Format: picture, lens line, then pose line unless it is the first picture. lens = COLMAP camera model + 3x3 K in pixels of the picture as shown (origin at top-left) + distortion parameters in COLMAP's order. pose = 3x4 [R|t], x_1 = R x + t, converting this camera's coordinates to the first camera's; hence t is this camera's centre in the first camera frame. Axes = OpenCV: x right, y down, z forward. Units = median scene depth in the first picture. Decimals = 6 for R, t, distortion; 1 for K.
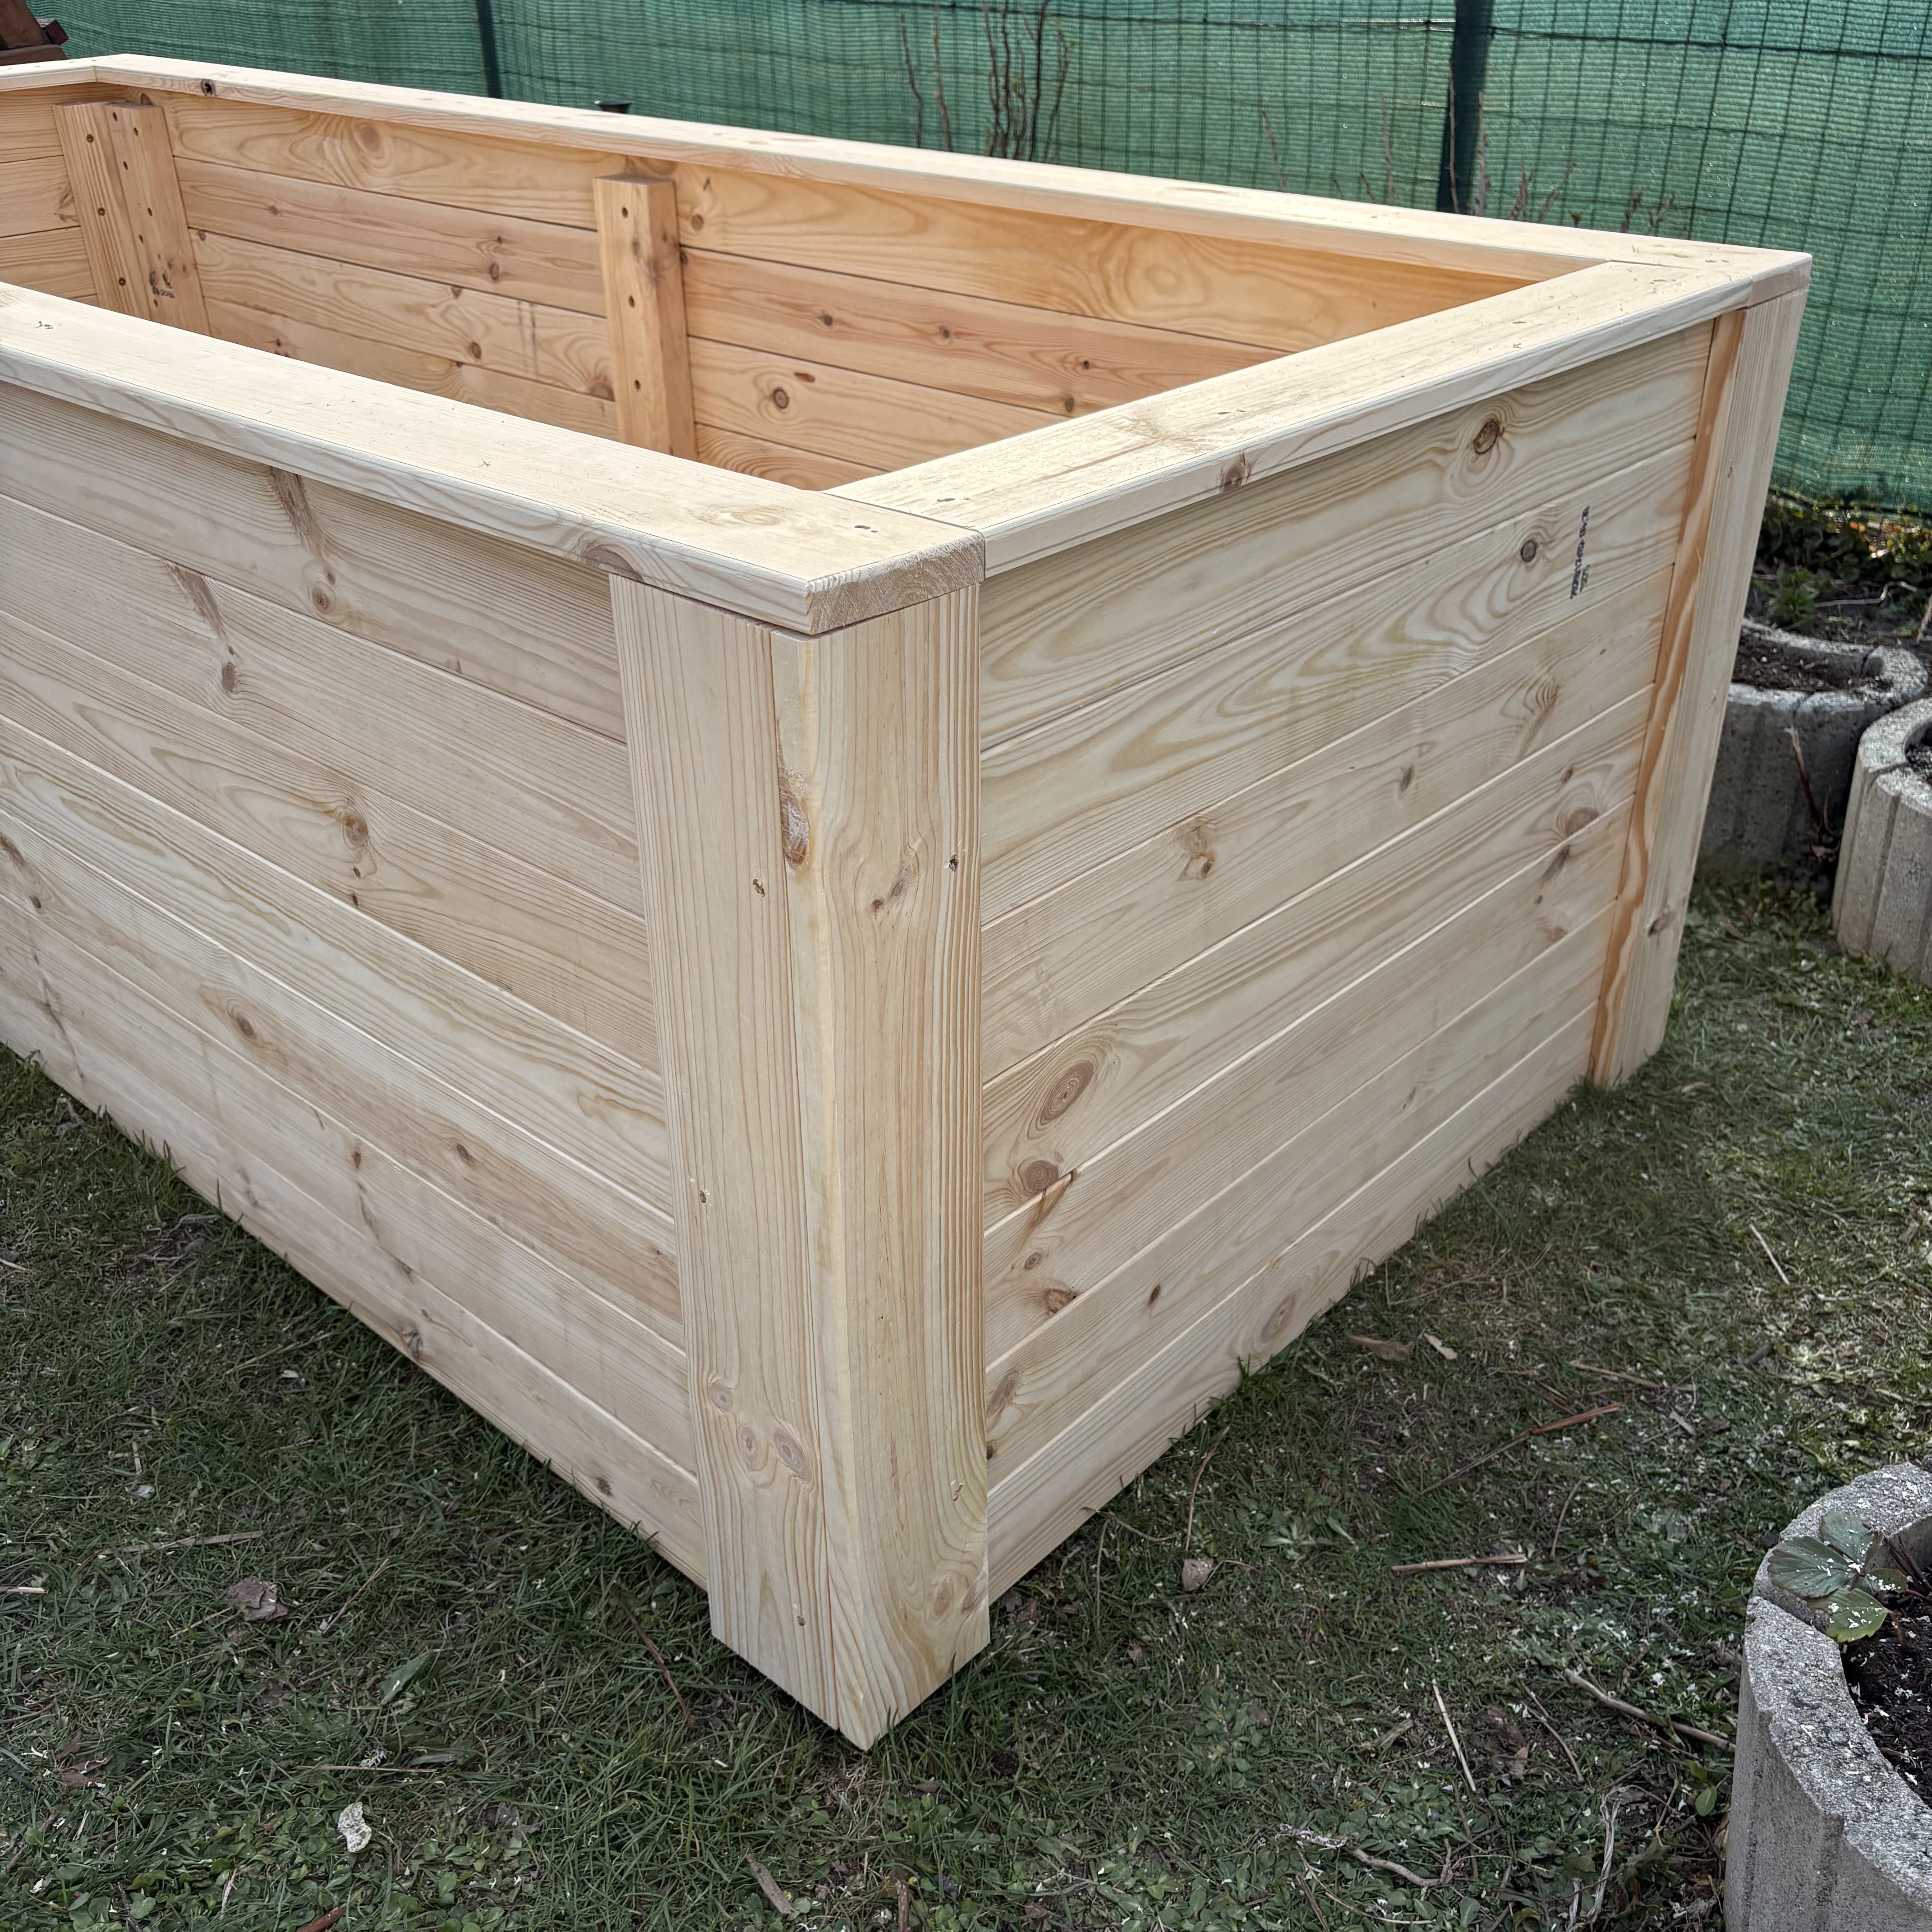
lens RADIAL K [[1954.8, 0, 963.1], [0, 1954.8, 969.1], [0, 0, 1]] dist [0.102593, -0.211453]
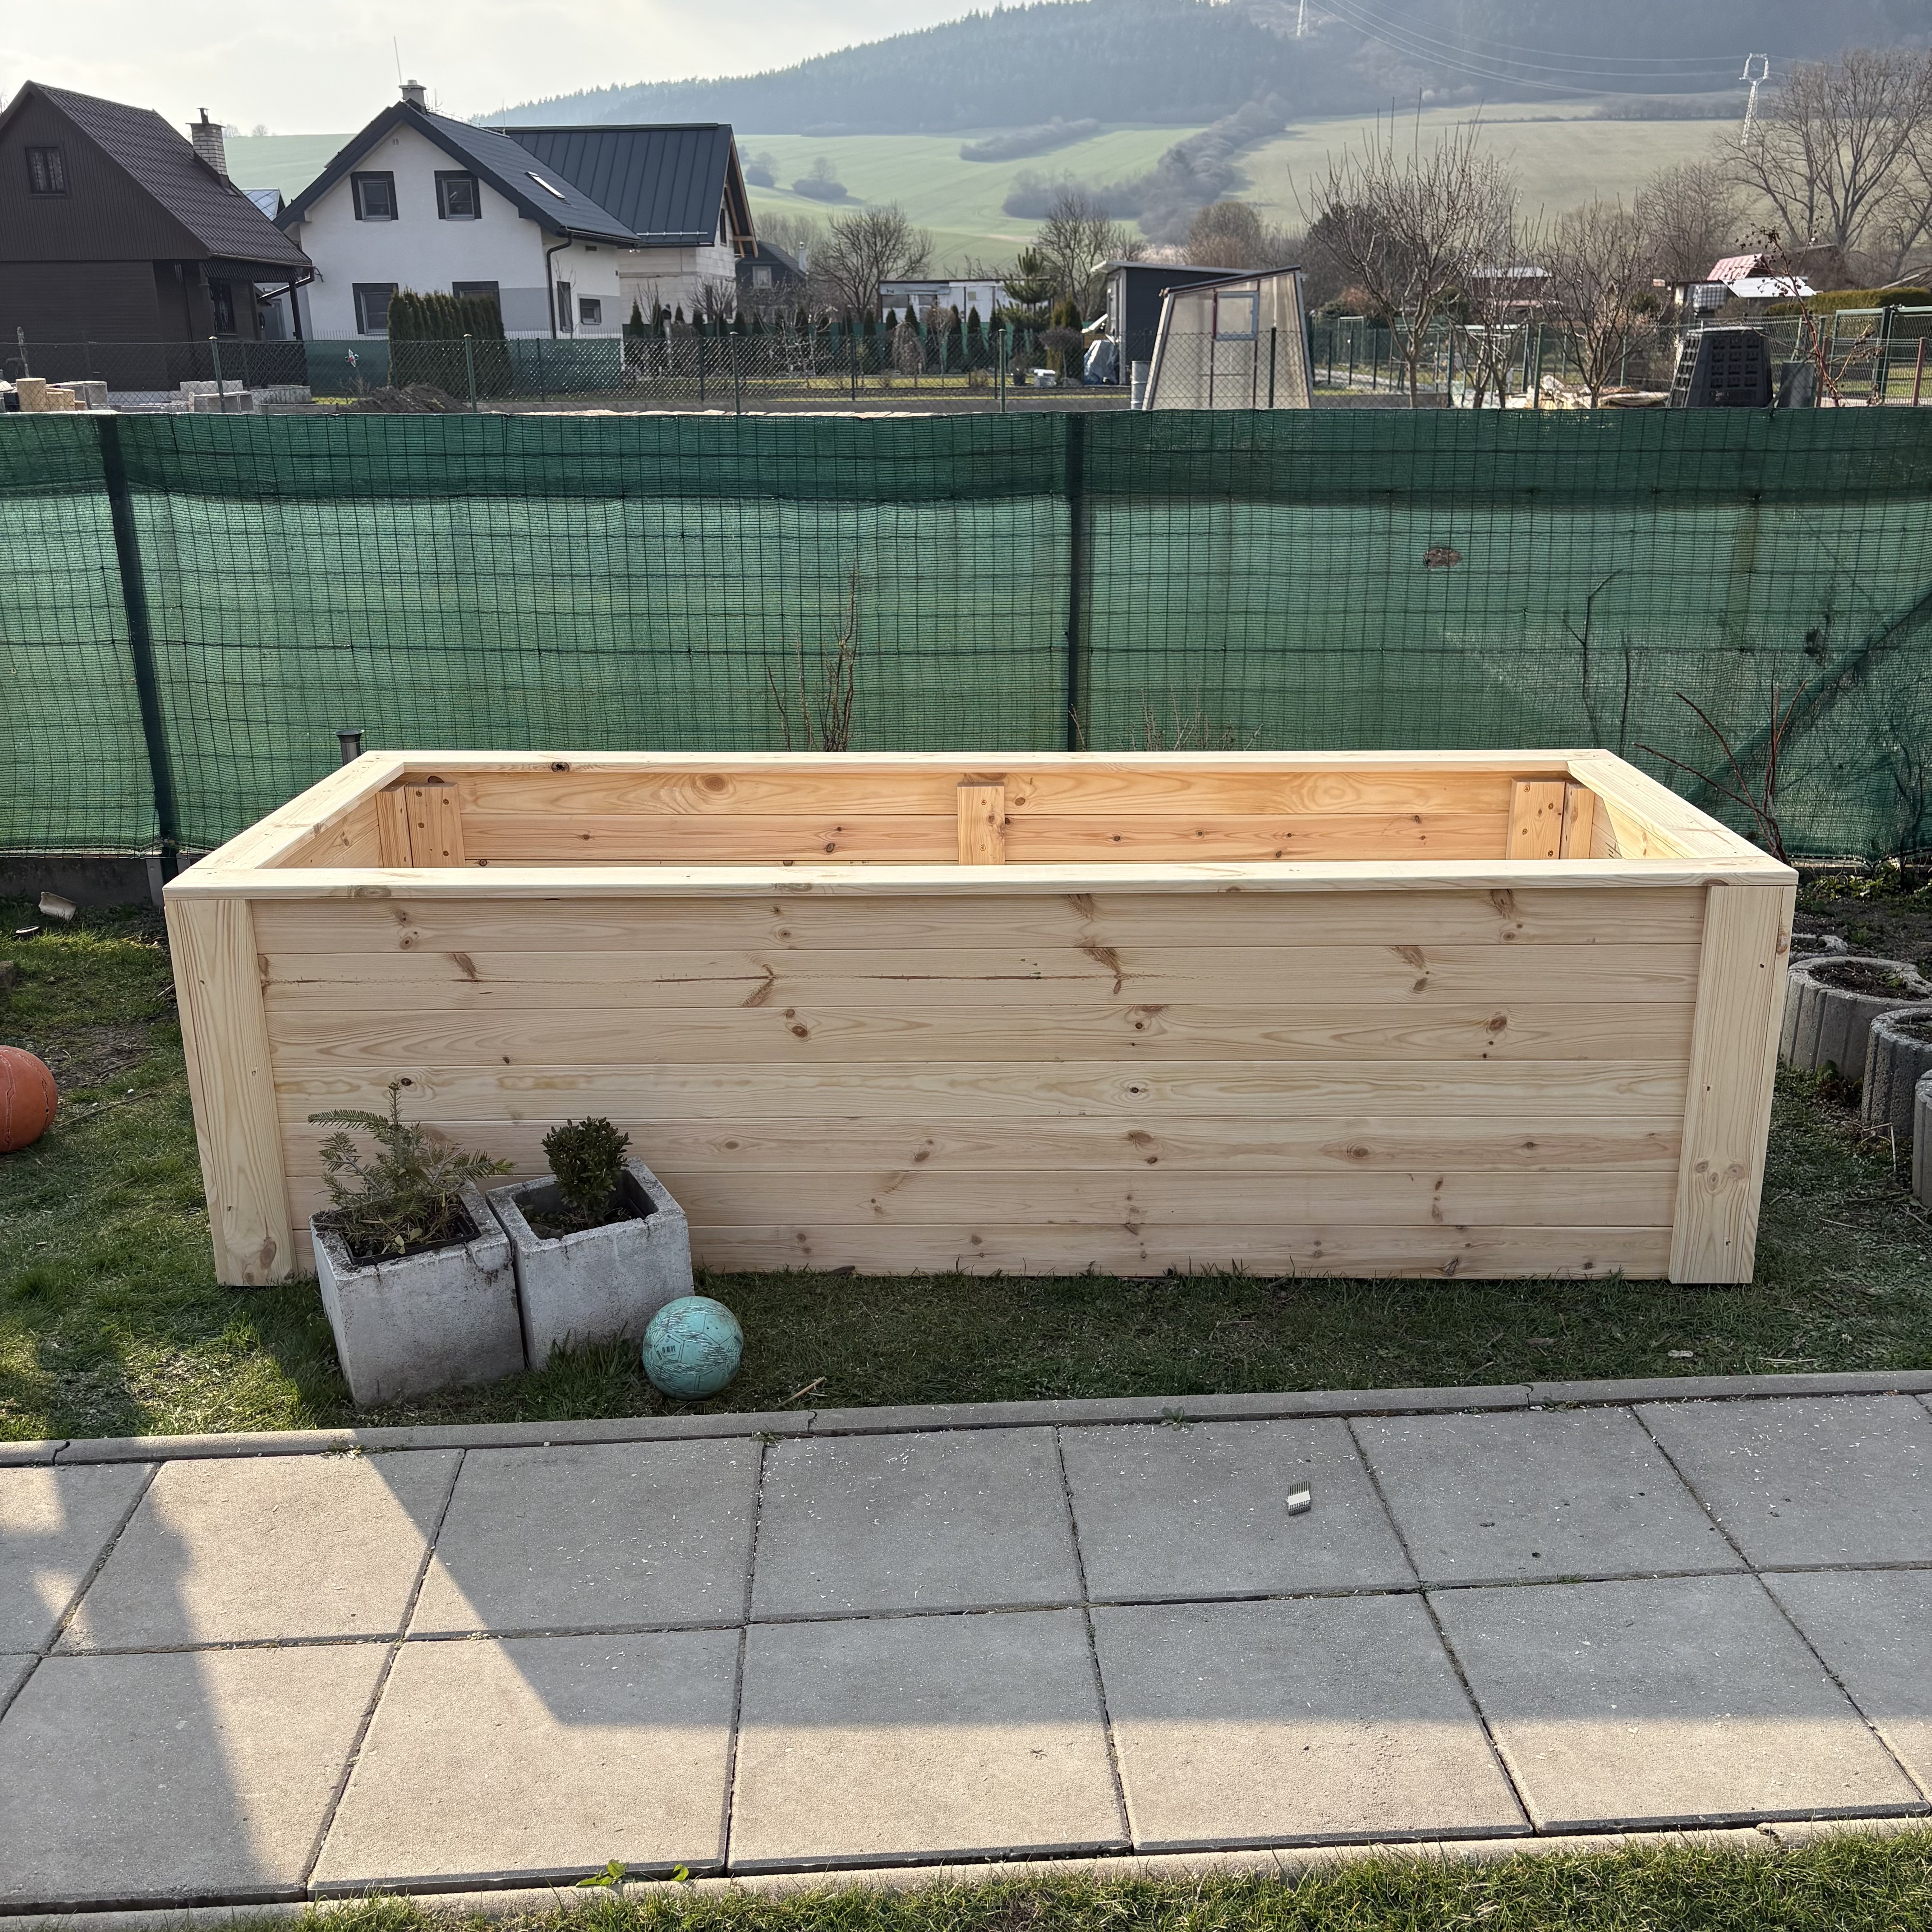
lens RADIAL K [[1954.8, 0, 963.1], [0, 1954.8, 969.1], [0, 0, 1]] dist [0.102593, -0.211453]
pose [[0.756803, -0.192889, 0.624535, -1.995416], [0.325147, 0.939961, -0.103700, -0.080337], [-0.567036, 0.281546, 0.774082, -0.522247]]
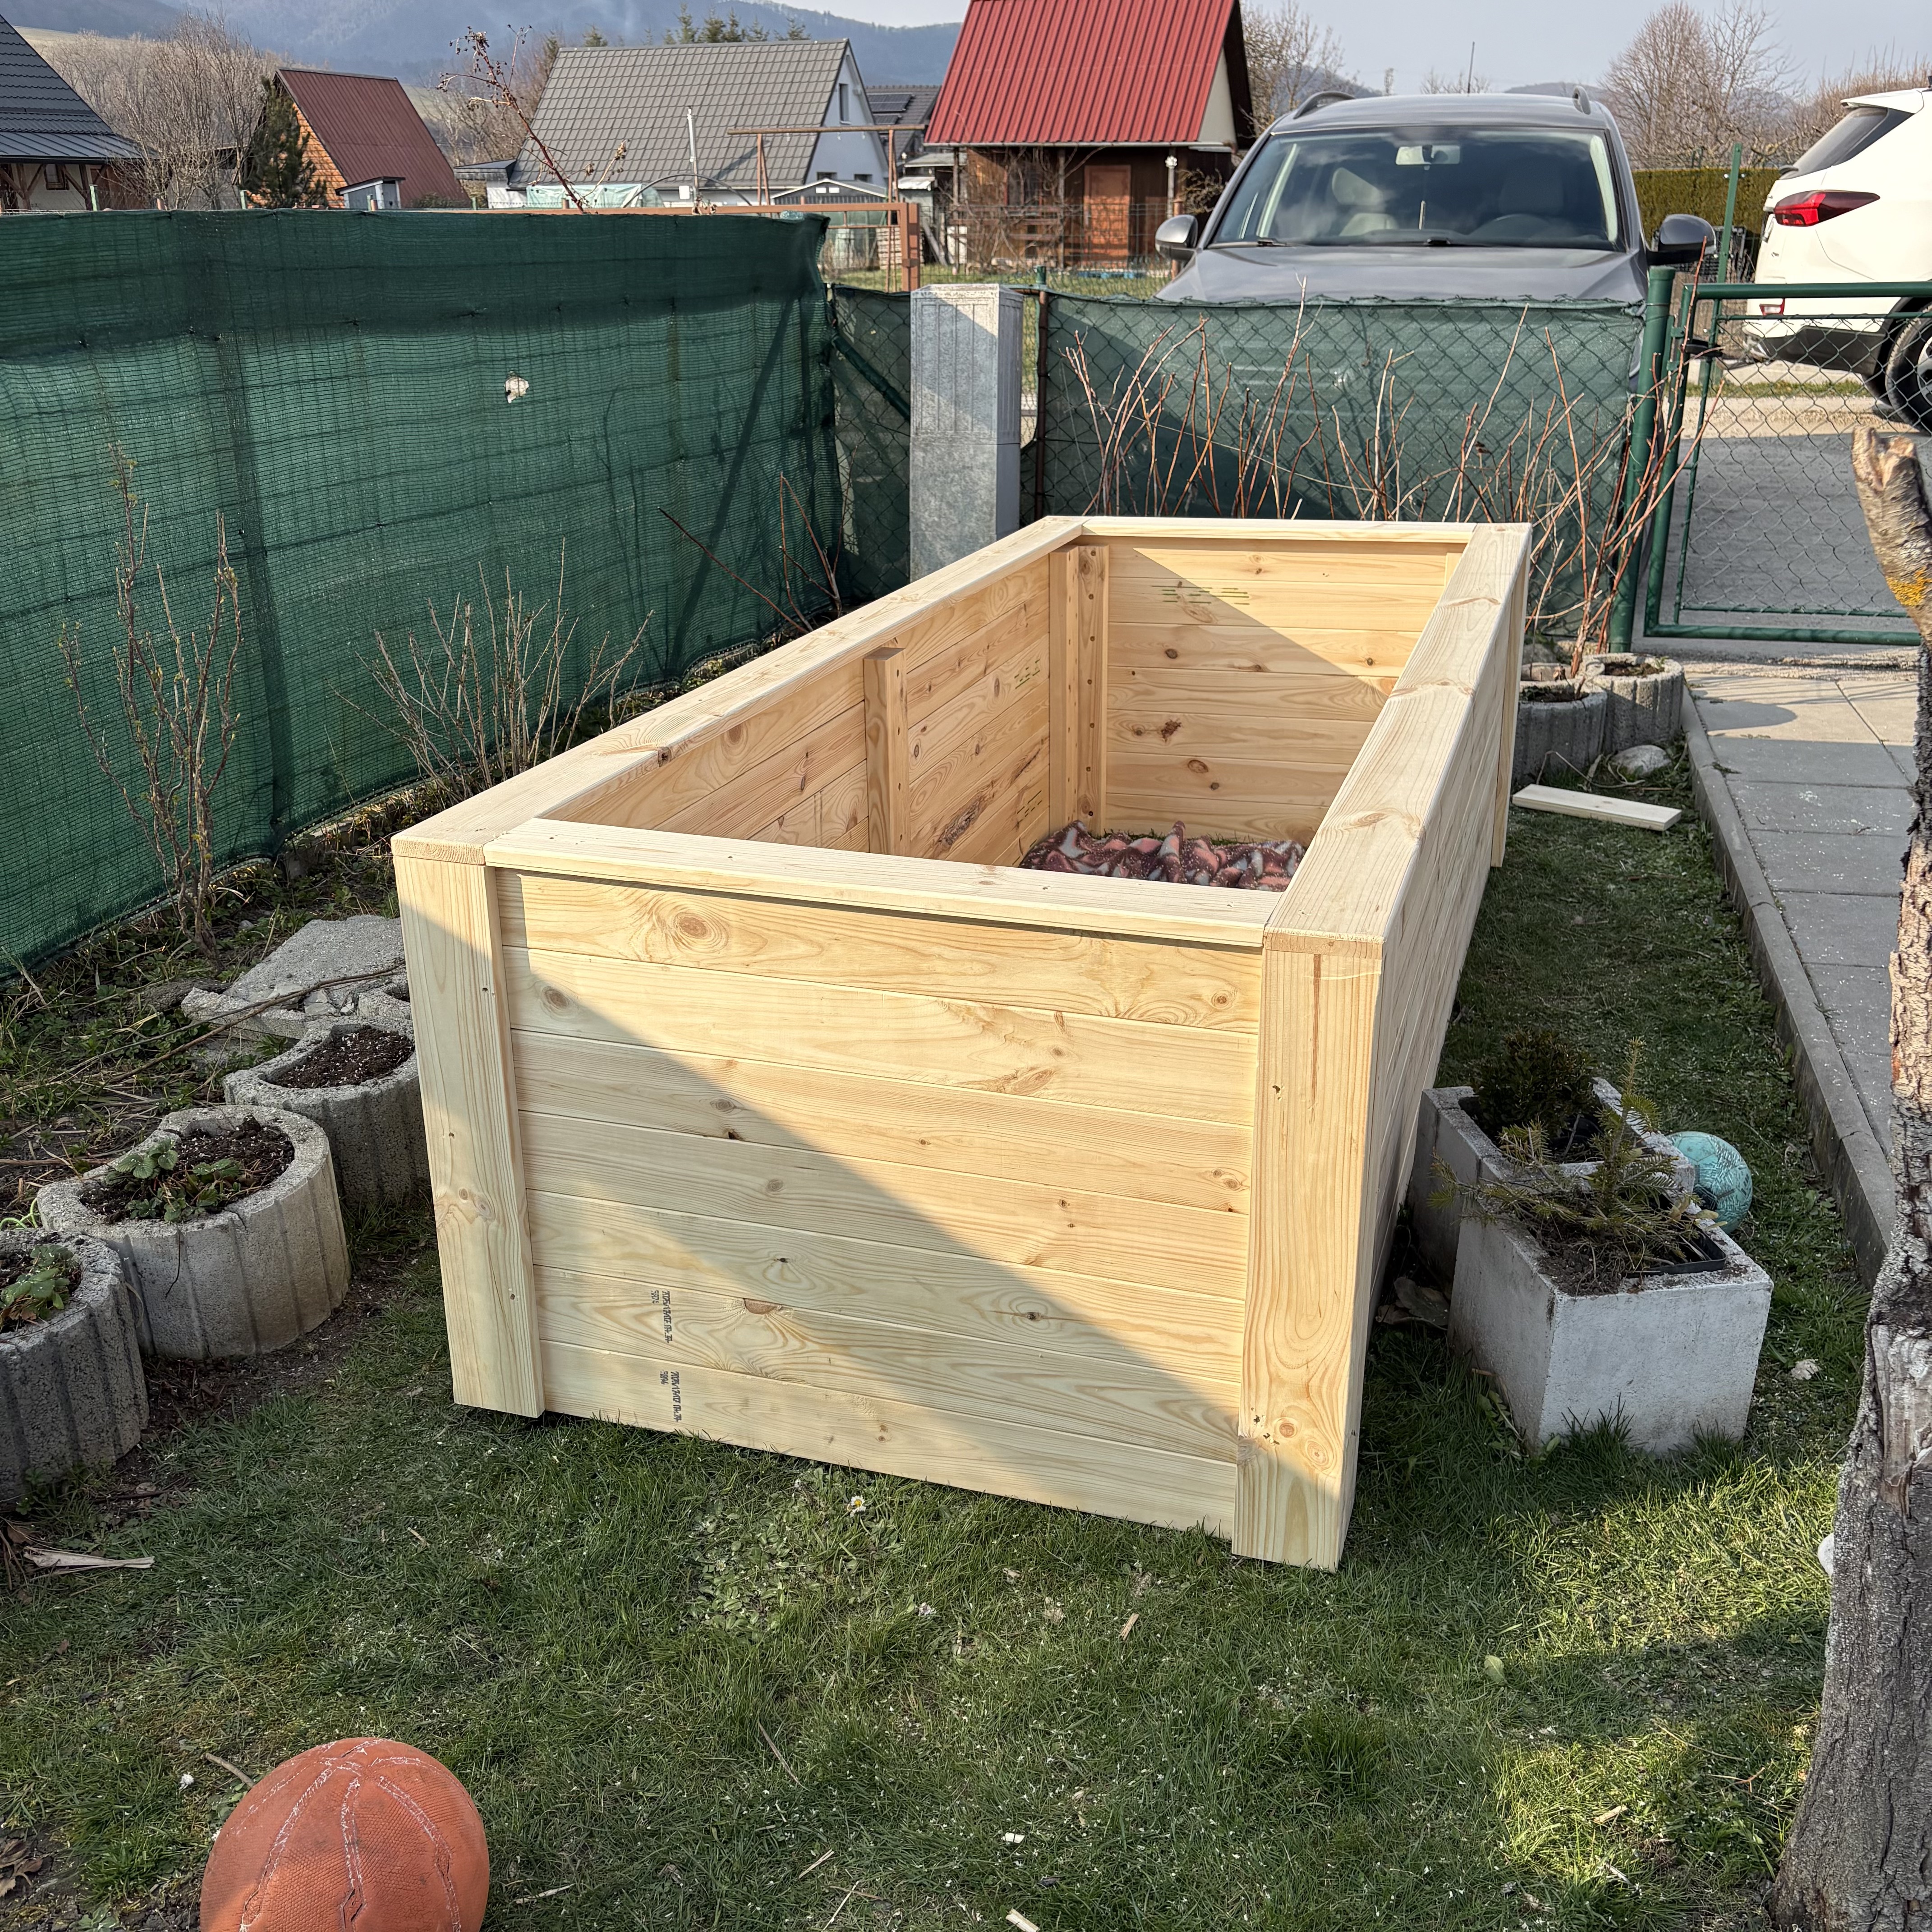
lens RADIAL K [[1959.3, 0, 972.0], [0, 1959.3, 959.2], [0, 0, 1]] dist [0.038116, -0.014124]
pose [[-0.413395, -0.316305, 0.853848, -2.257160], [0.453838, 0.741372, 0.494367, -1.379902], [-0.789389, 0.591877, -0.162928, 1.944655]]
